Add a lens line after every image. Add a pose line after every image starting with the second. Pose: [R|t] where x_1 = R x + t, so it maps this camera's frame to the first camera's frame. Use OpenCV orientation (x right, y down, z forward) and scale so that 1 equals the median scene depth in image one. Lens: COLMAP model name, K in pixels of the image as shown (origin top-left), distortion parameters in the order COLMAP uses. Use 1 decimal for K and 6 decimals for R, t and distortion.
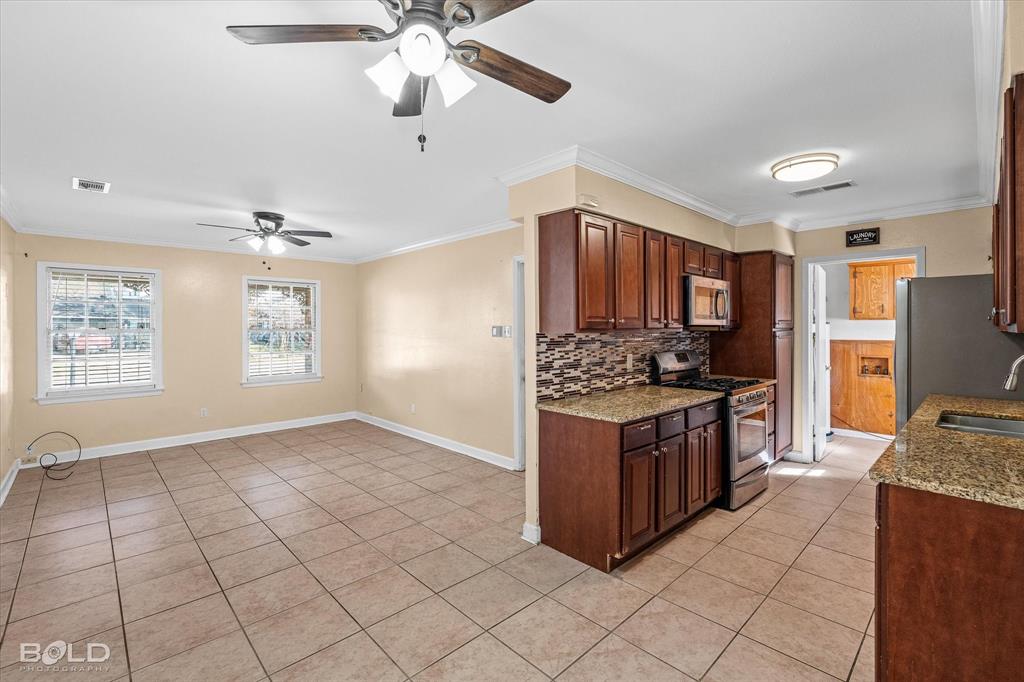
lens RADIAL K [[443.9, 0, 502.4], [0, 443.9, 330.6], [0, 0, 1]] dist [0.001074, -0.000079]
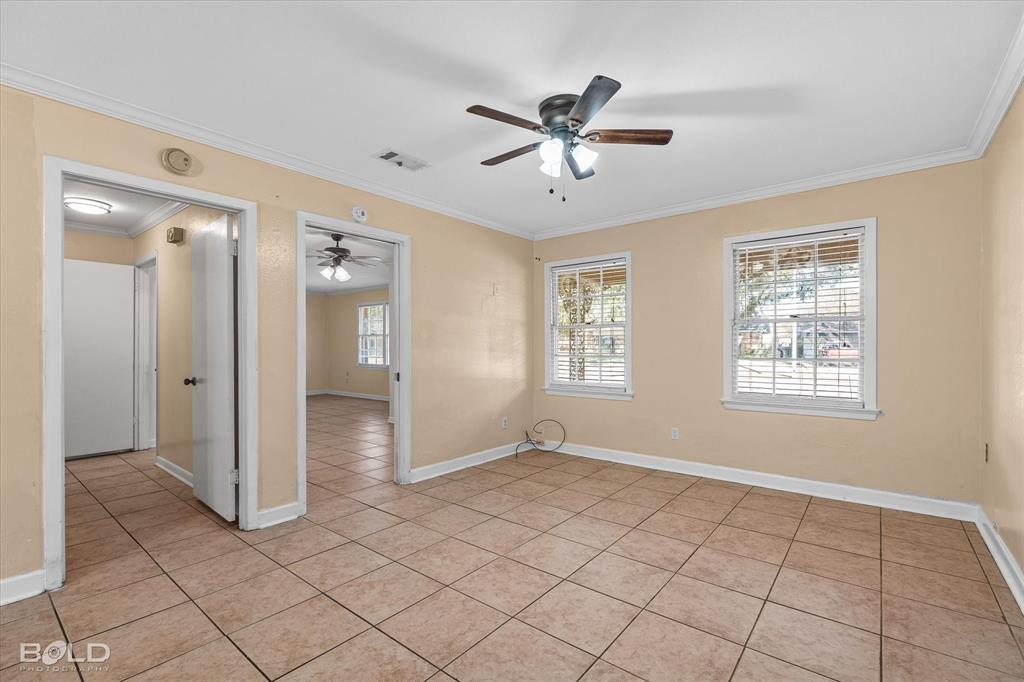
lens RADIAL K [[450.1, 0, 526.6], [0, 450.1, 345.5], [0, 0, 1]] dist [-0.003551, -0.000398]
pose [[0.156475, 0.001804, -0.987680, 0.041295], [-0.006359, 0.999979, 0.000819, 0.047196], [0.987661, 0.006153, 0.156483, 0.779299]]
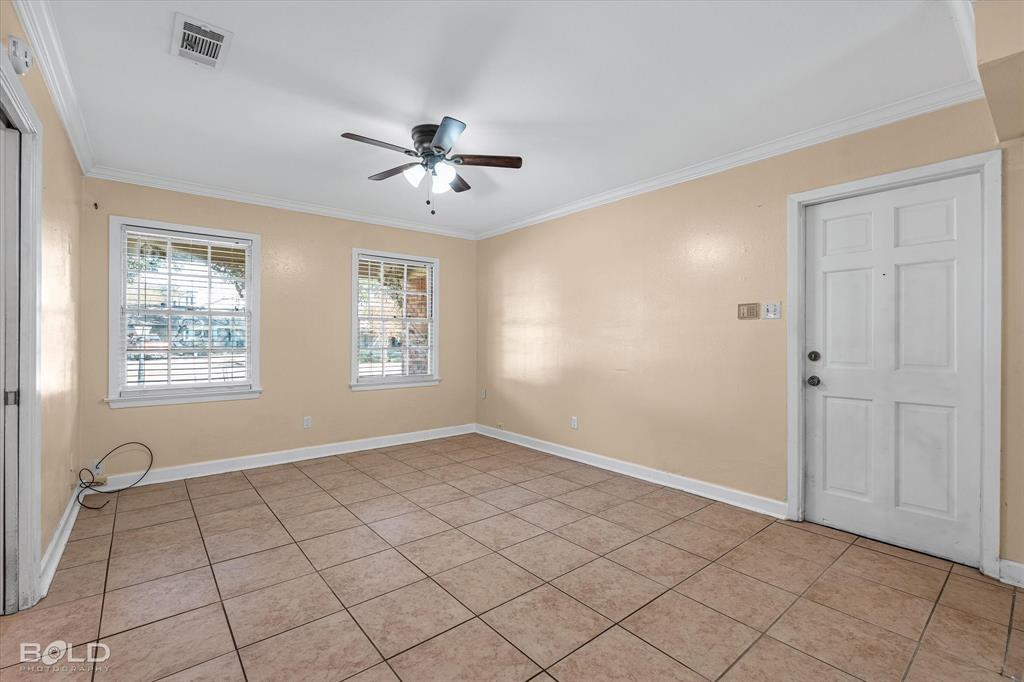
lens RADIAL K [[444.8, 0, 512.0], [0, 444.8, 341.0], [0, 0, 1]] dist [-0.000933, 0.000026]
pose [[0.997982, 0.007149, -0.063099, -0.327490], [-0.007320, 0.999970, -0.002483, 0.051843], [0.063080, 0.002939, 0.998004, 0.301532]]
